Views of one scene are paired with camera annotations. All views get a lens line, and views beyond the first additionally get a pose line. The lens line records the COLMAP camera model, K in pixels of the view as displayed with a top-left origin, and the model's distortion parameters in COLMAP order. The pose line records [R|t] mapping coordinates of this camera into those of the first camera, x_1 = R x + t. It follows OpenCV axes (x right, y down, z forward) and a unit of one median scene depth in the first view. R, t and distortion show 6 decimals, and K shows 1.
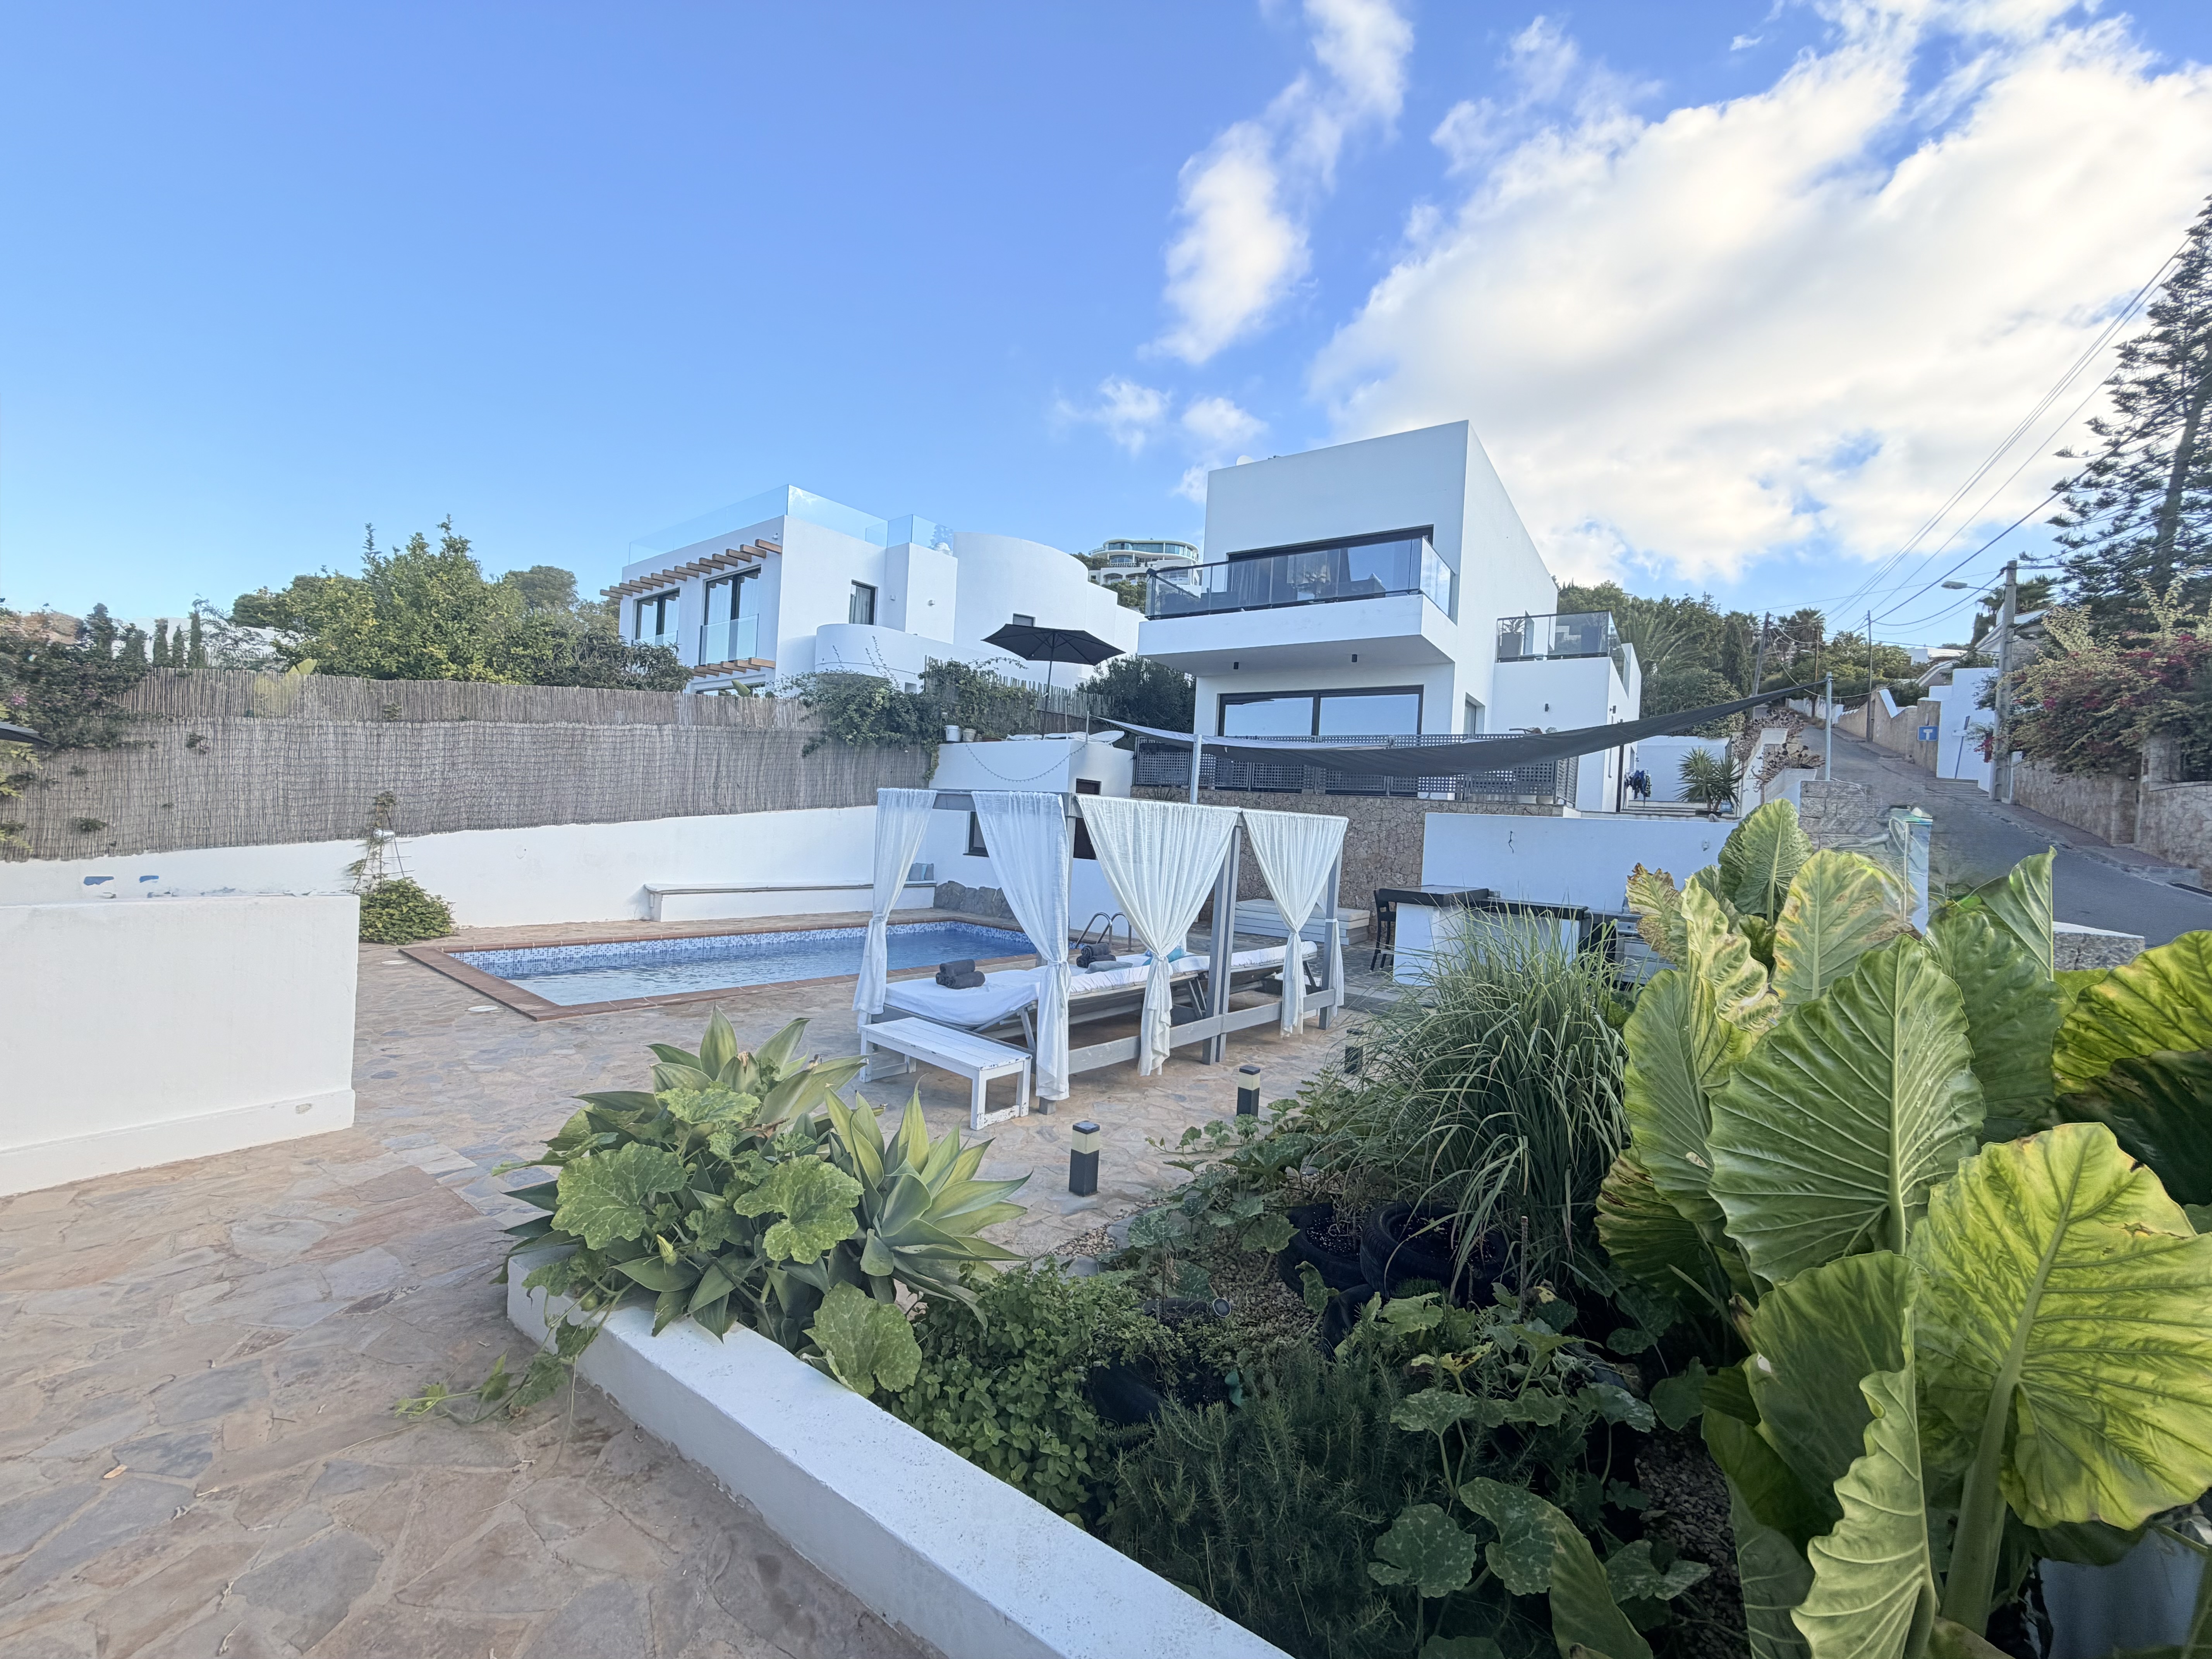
lens RADIAL K [[888.9, 0, 1106.8], [0, 888.9, 829.5], [0, 0, 1]] dist [-0.000597, -0.000134]
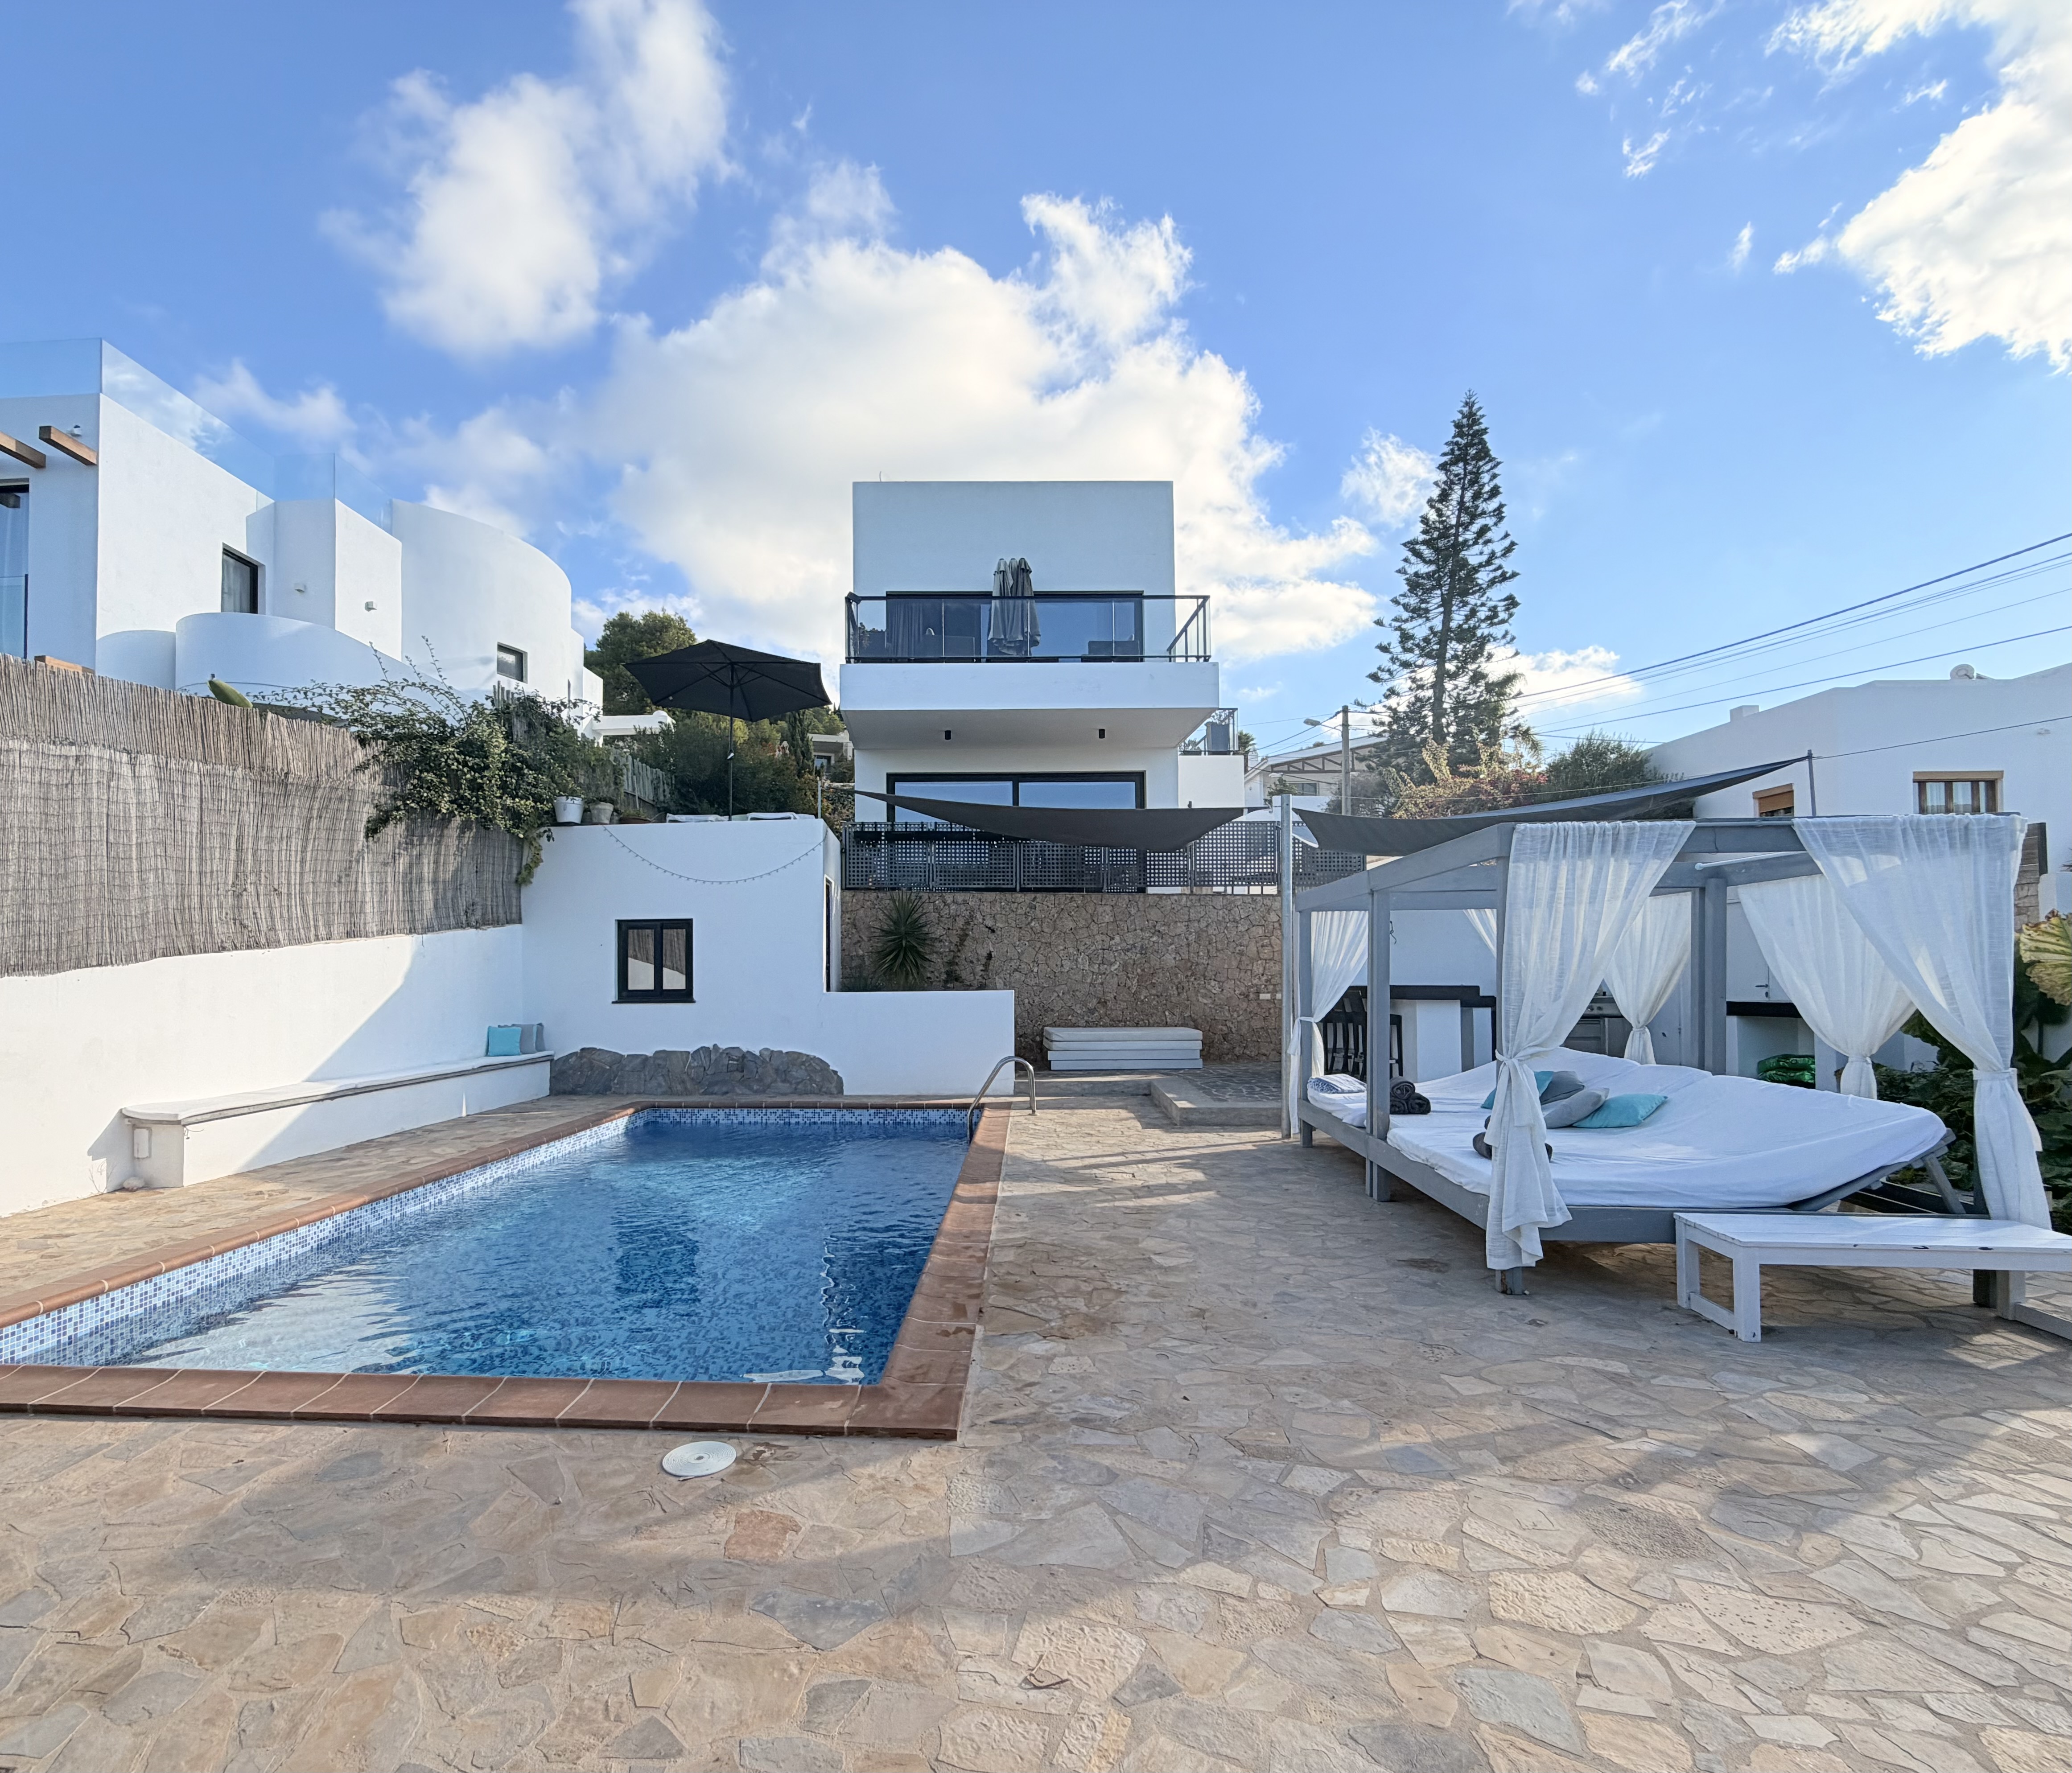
lens RADIAL K [[1016.4, 0, 986.8], [0, 1016.4, 959.0], [0, 0, 1]] dist [-0.002597, -0.000396]
pose [[0.817469, -0.051924, 0.573628, -0.350975], [0.055944, 0.998377, 0.010646, 0.004610], [-0.573249, 0.023388, 0.819047, 0.257413]]
